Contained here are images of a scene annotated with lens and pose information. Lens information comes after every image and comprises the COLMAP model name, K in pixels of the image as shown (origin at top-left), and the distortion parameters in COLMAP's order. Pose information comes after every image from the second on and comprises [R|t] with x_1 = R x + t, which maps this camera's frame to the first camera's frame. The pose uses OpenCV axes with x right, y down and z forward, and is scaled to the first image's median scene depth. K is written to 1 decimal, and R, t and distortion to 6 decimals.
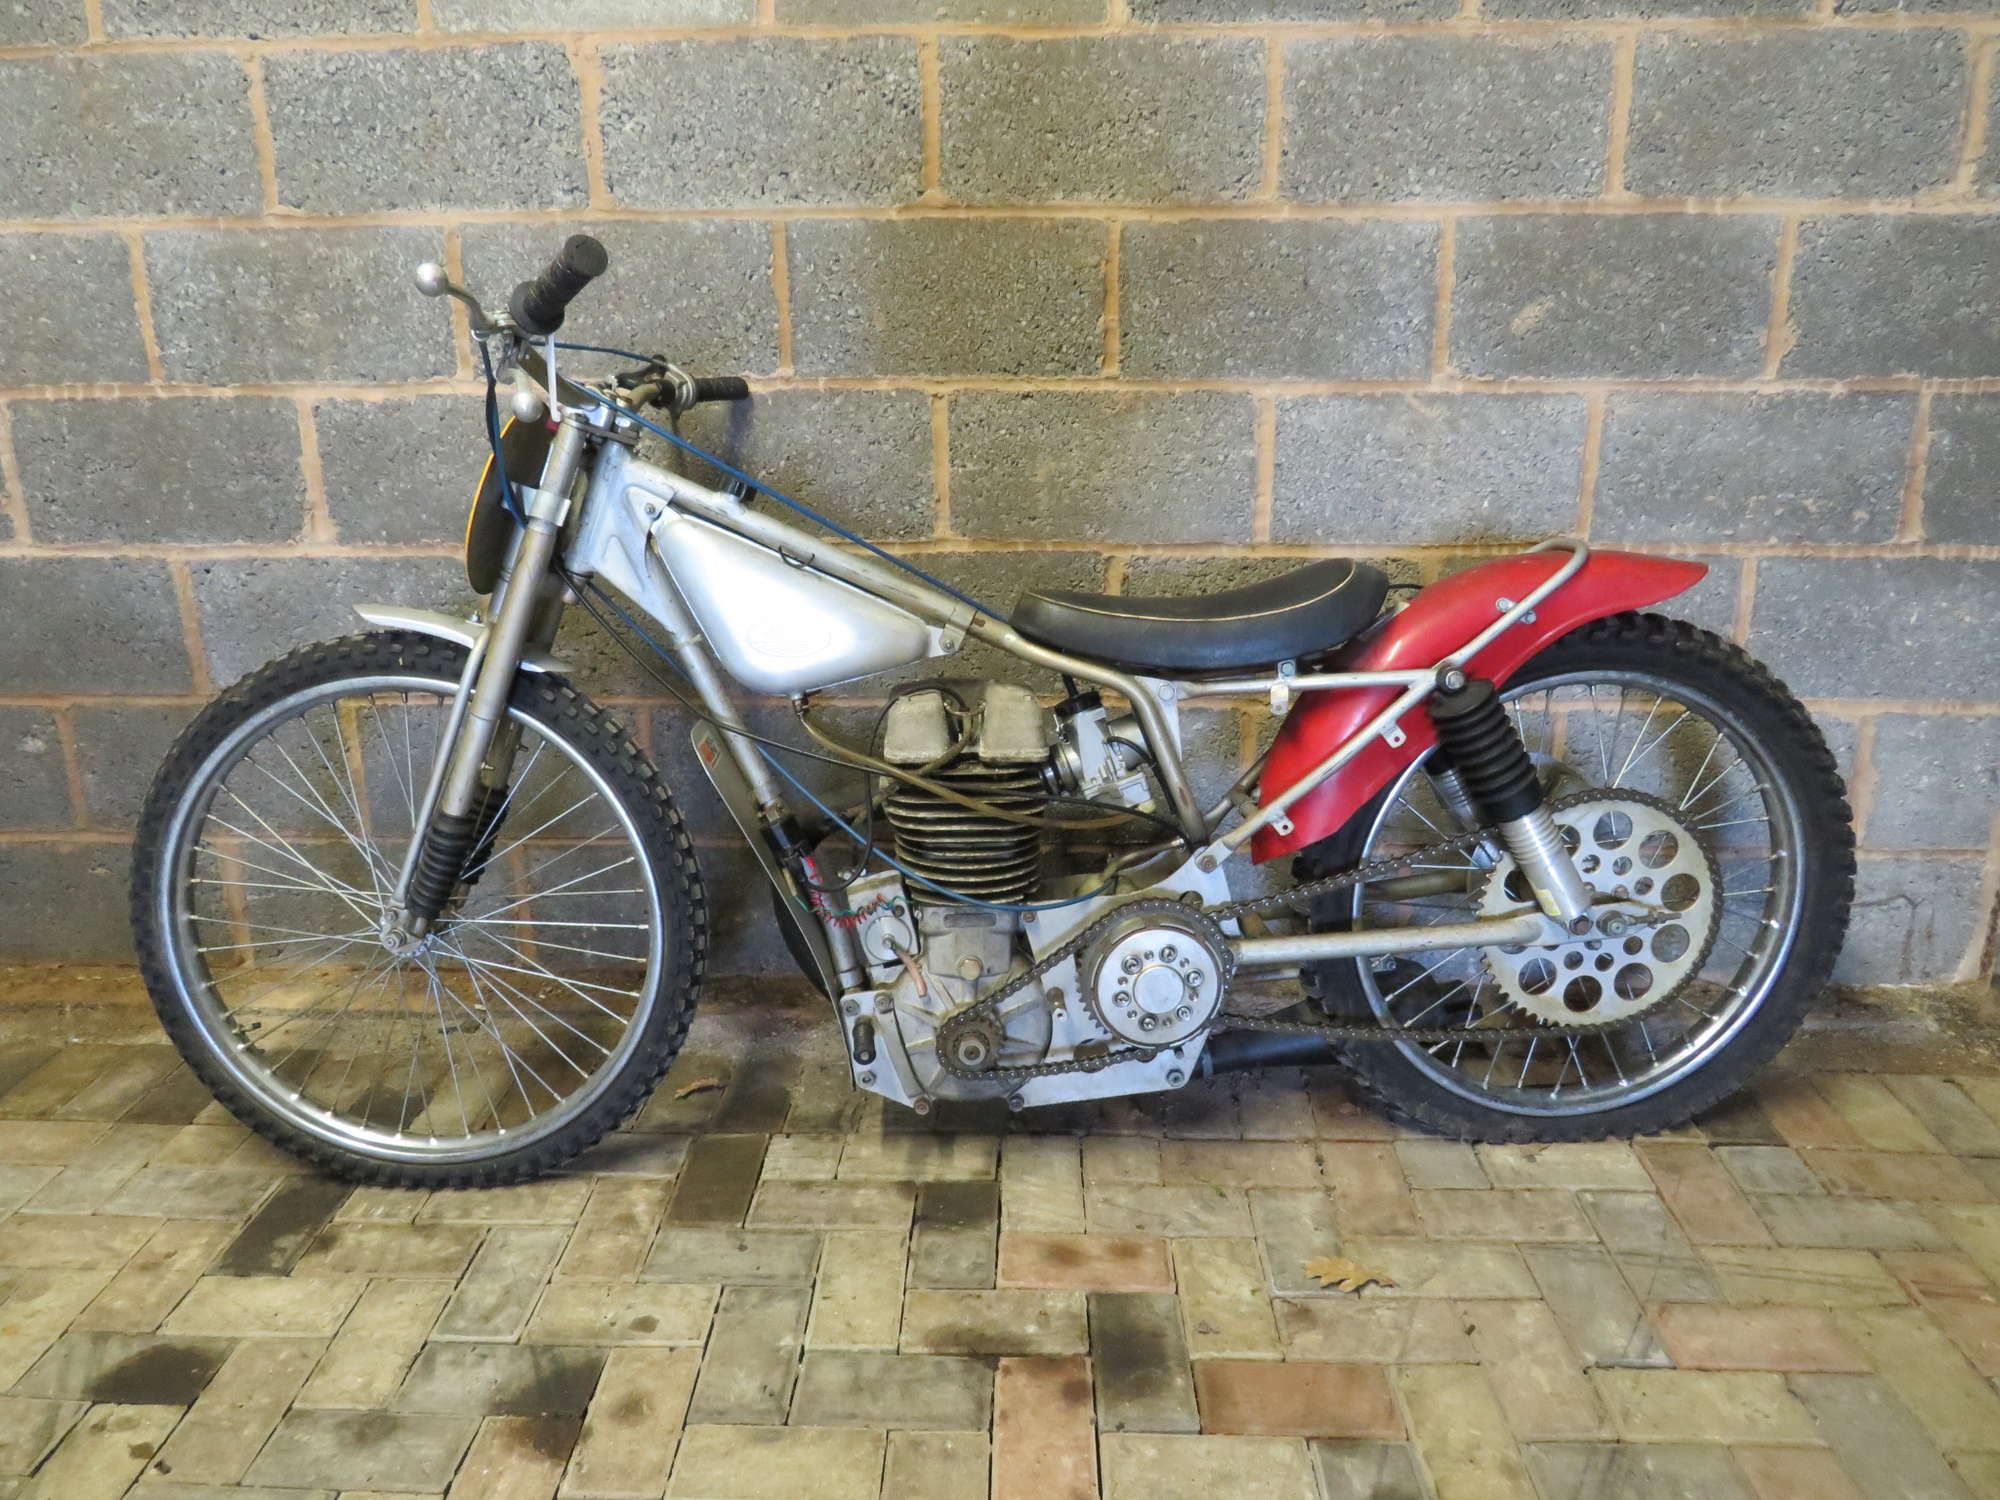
lens RADIAL K [[1401.9, 0, 1003.9], [0, 1401.9, 752.2], [0, 0, 1]] dist [-0.027195, 0.001514]
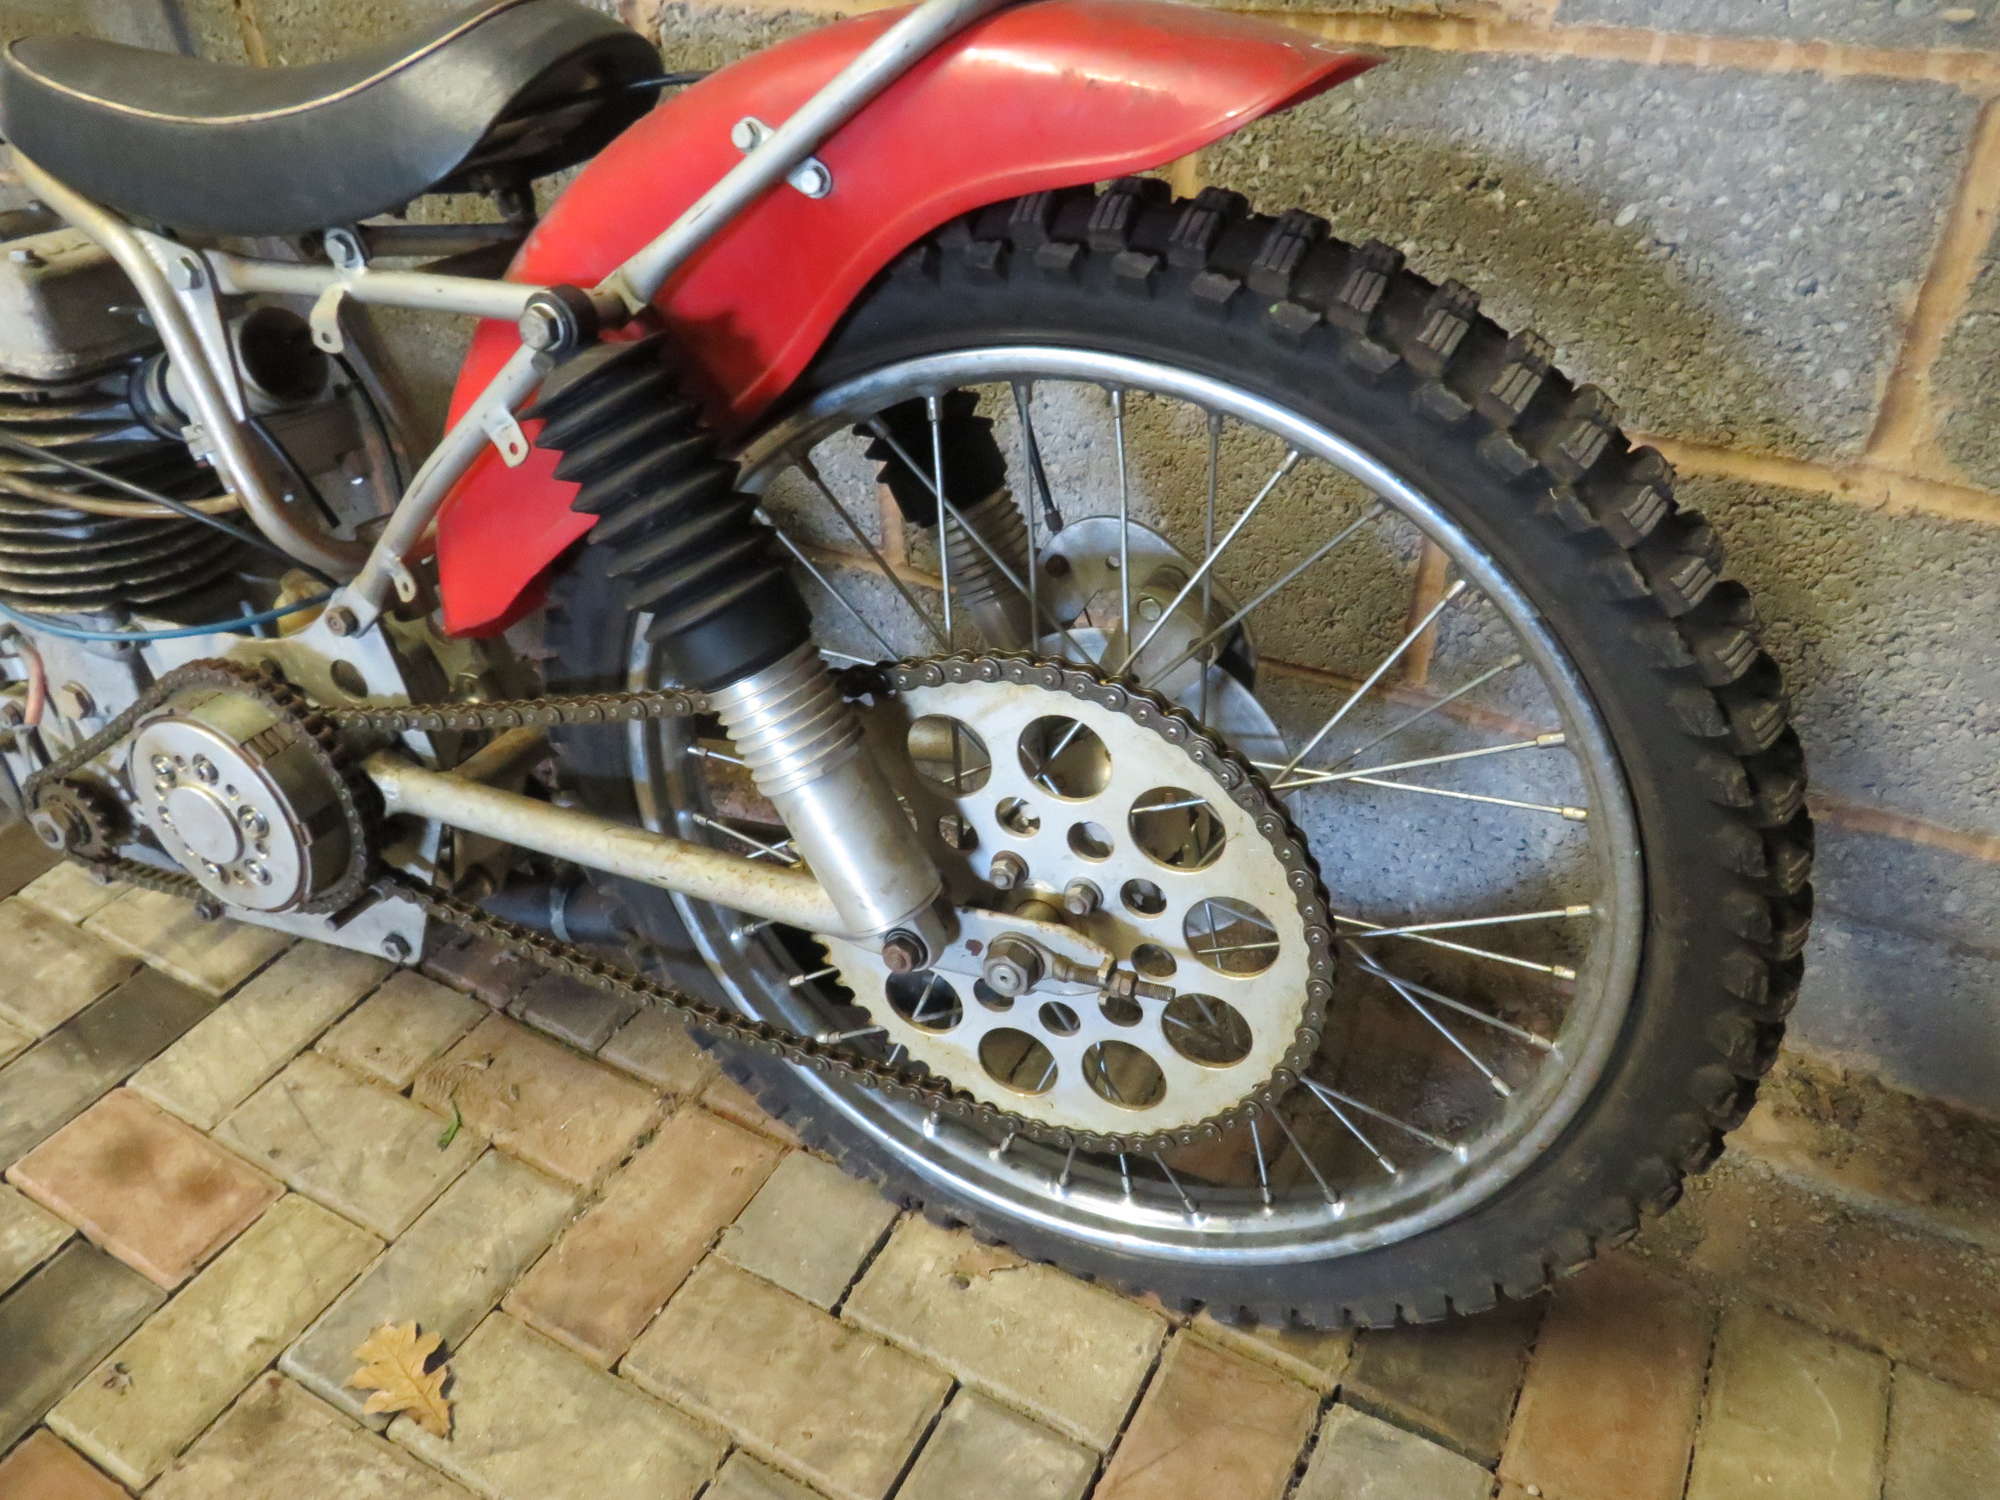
lens RADIAL K [[1401.9, 0, 1005.7], [0, 1401.9, 753.7], [0, 0, 1]] dist [-0.027195, 0.001514]
pose [[0.895199, 0.253615, -0.366467, 0.567943], [-0.124281, 0.931732, 0.341218, -0.083345], [0.427987, -0.259913, 0.865605, 0.631374]]
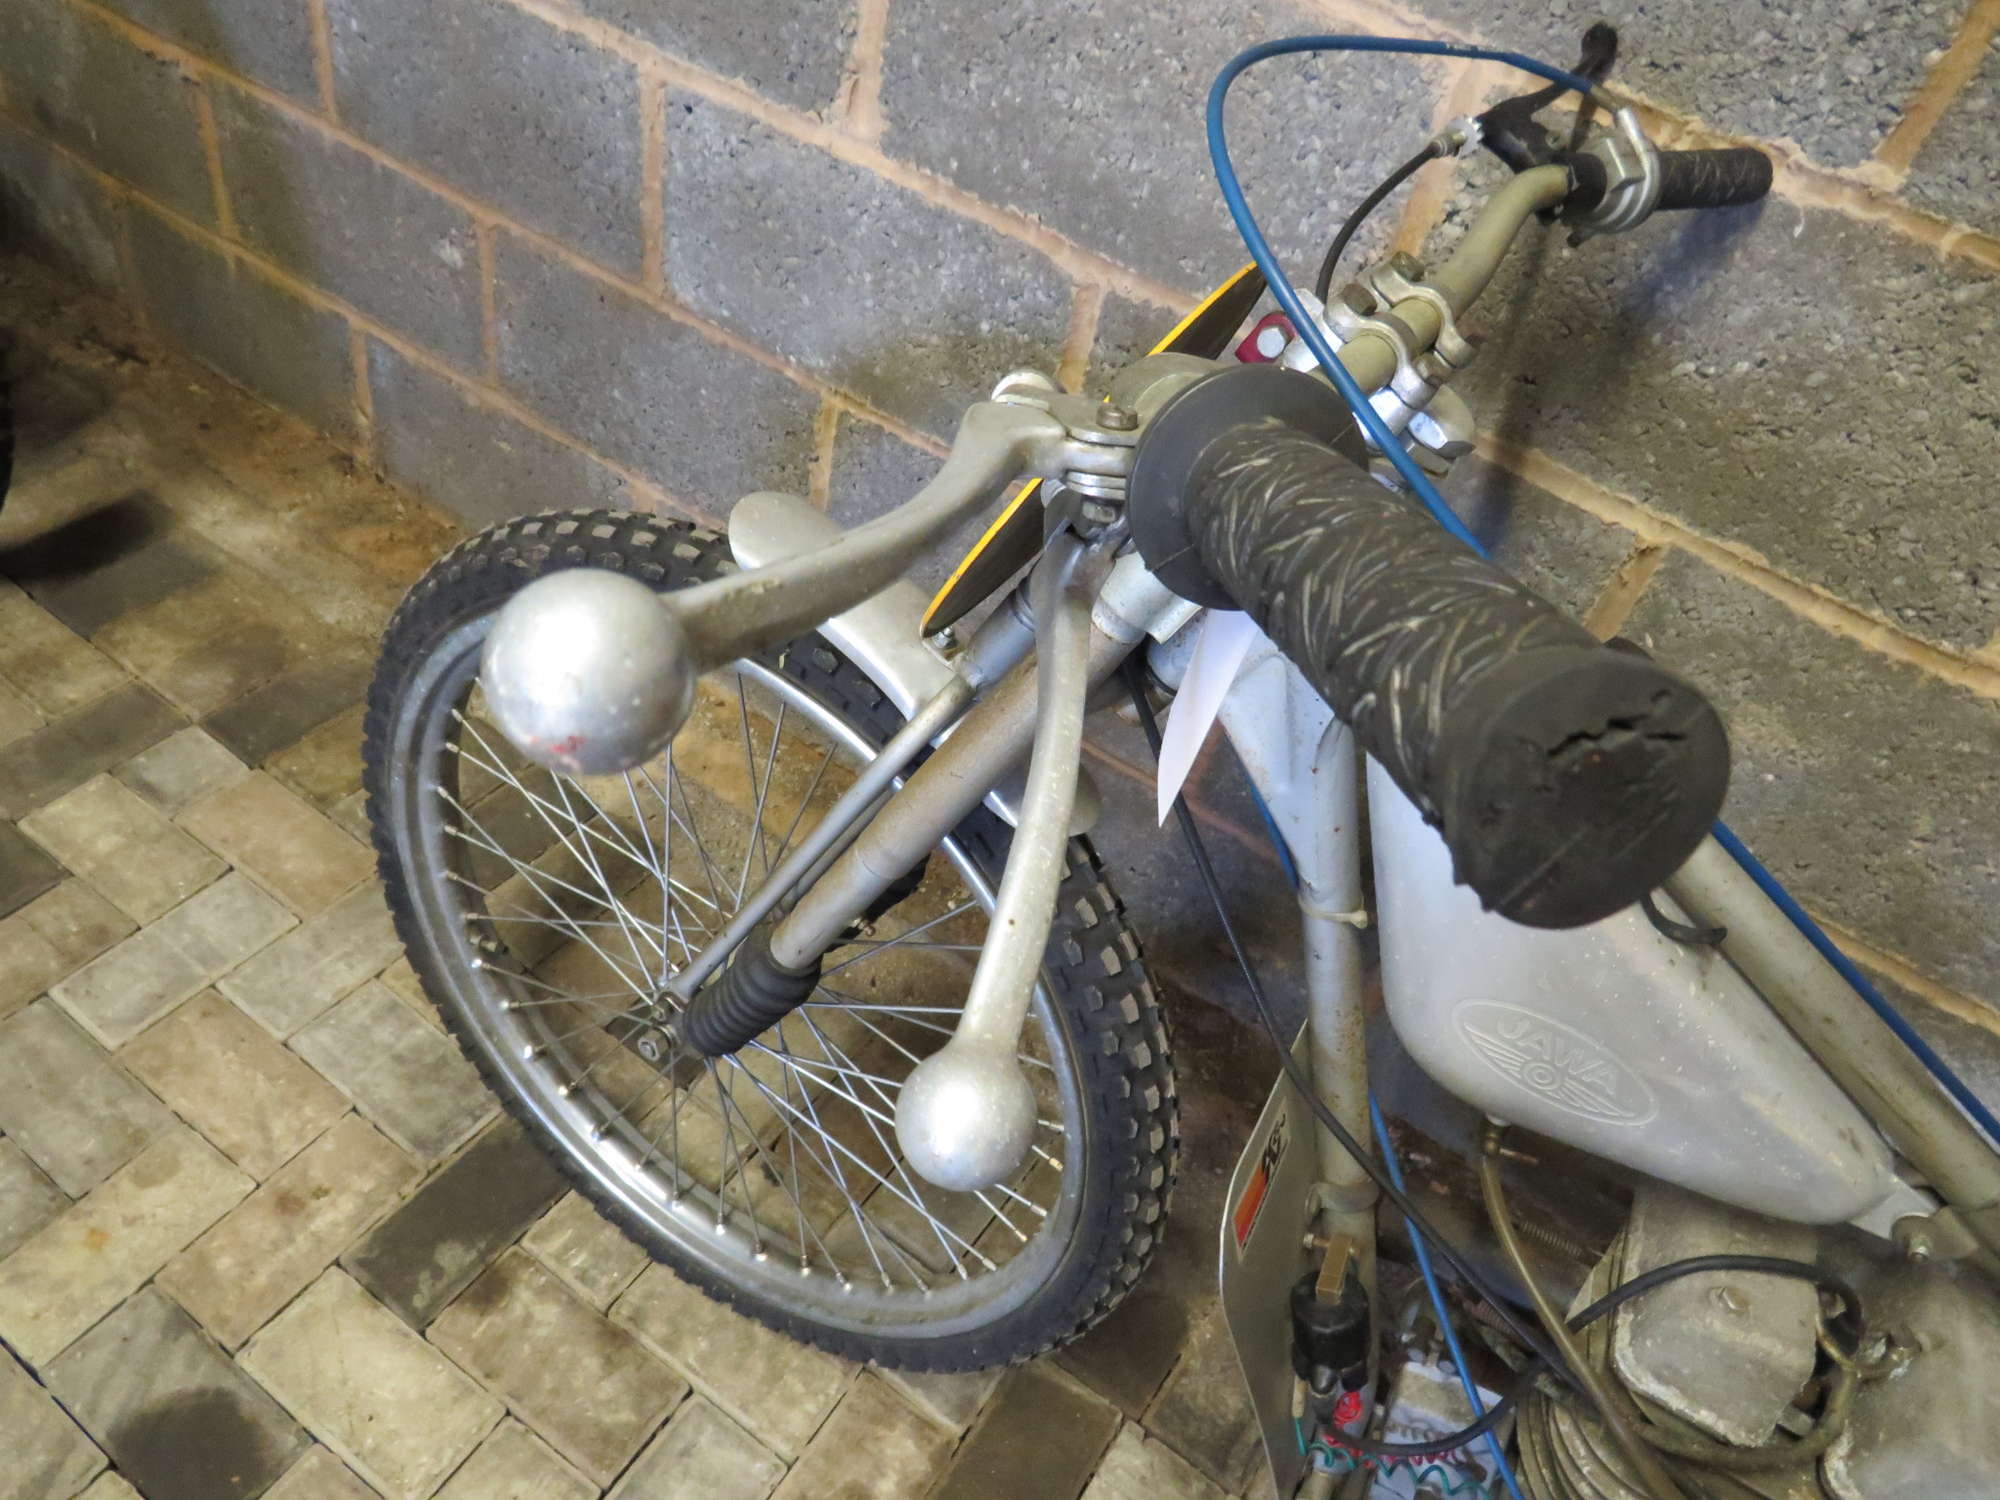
lens RADIAL K [[1401.9, 0, 1007.3], [0, 1401.9, 748.8], [0, 0, 1]] dist [-0.027195, 0.001514]
pose [[0.834506, 0.486206, -0.259237, -0.212964], [-0.333110, 0.819950, 0.465531, -0.277198], [0.438906, -0.302134, 0.846213, 0.580032]]
